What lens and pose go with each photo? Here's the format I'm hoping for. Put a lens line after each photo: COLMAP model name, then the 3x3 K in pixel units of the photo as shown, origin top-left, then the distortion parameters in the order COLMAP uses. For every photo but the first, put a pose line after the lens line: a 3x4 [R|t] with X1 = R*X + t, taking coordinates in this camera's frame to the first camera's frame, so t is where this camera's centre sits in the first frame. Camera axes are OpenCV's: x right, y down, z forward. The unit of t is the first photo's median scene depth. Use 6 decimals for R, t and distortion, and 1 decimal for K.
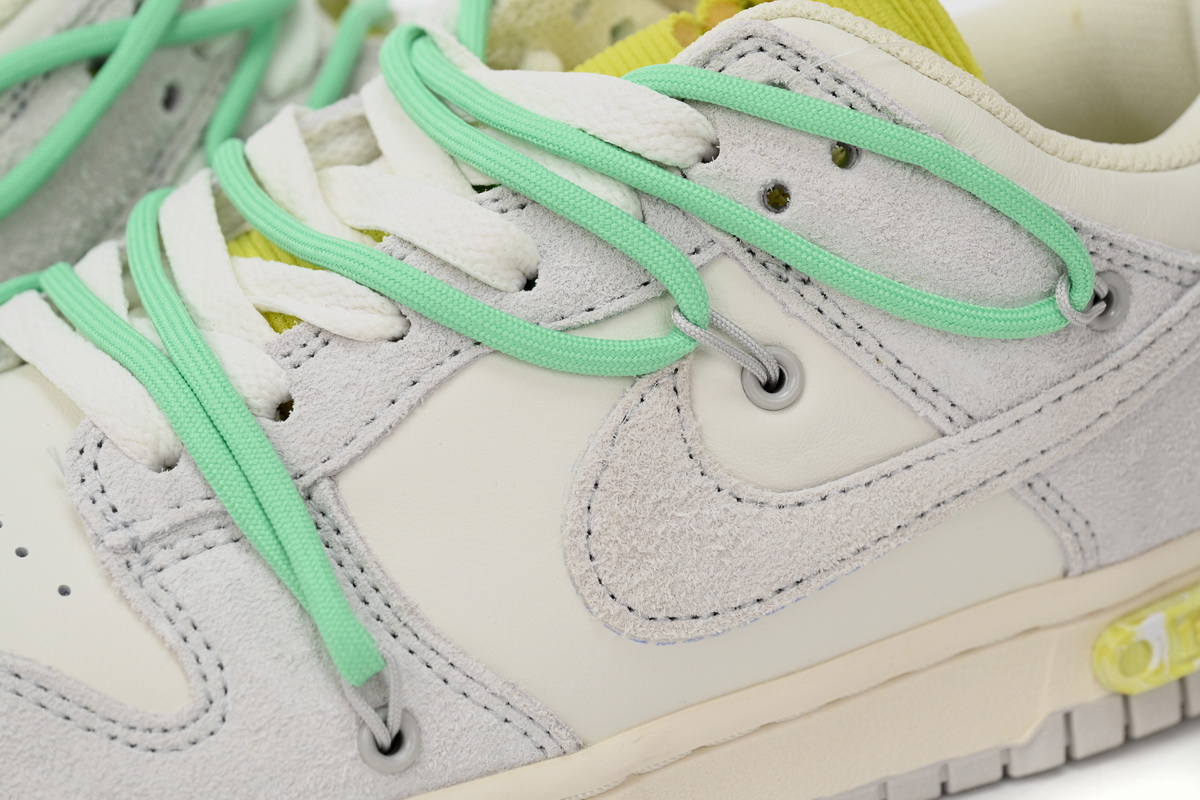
lens RADIAL K [[3272.8, 0, 604.4], [0, 3272.8, 392.5], [0, 0, 1]] dist [-0.011175, 0.000000]
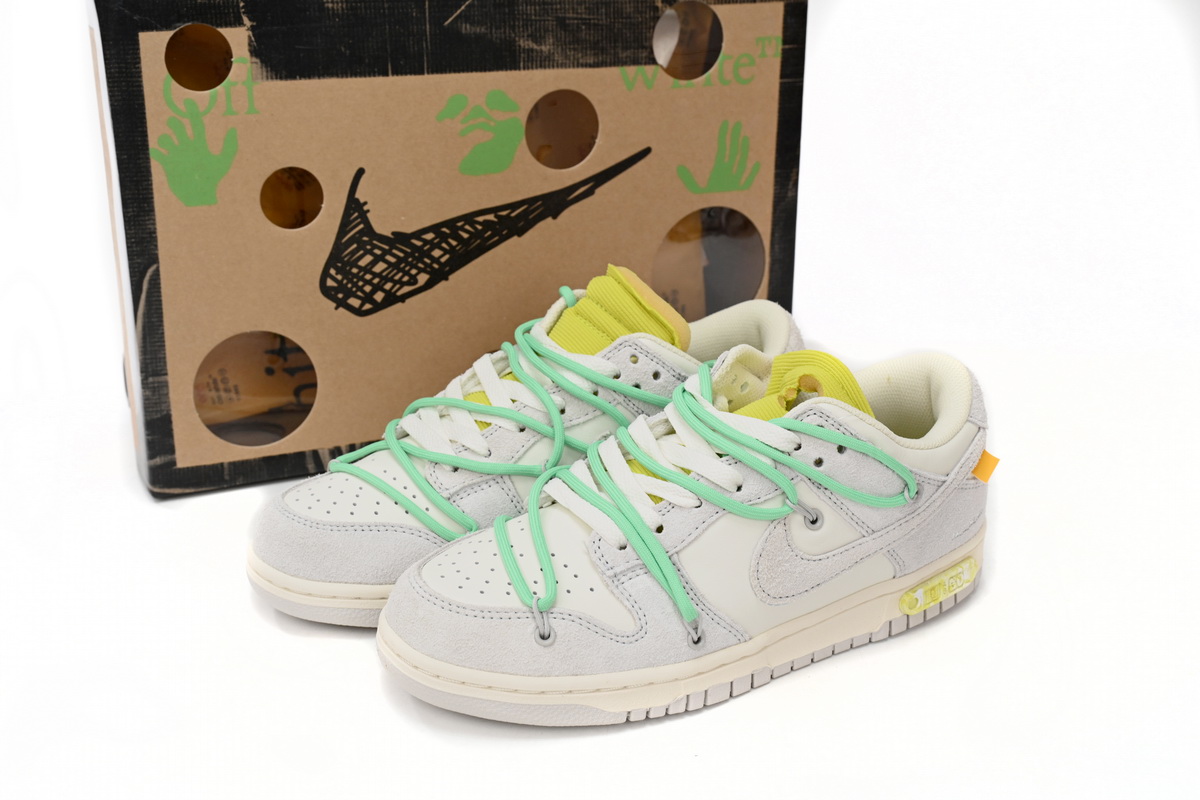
lens RADIAL K [[1543.6, 0, 603.6], [0, 1543.6, 403.6], [0, 0, 1]] dist [0.027398, 0.000000]
pose [[0.994235, 0.022497, 0.104833, -0.303213], [-0.026975, 0.998775, 0.041491, -0.170169], [-0.103771, -0.044079, 0.993624, -0.422710]]
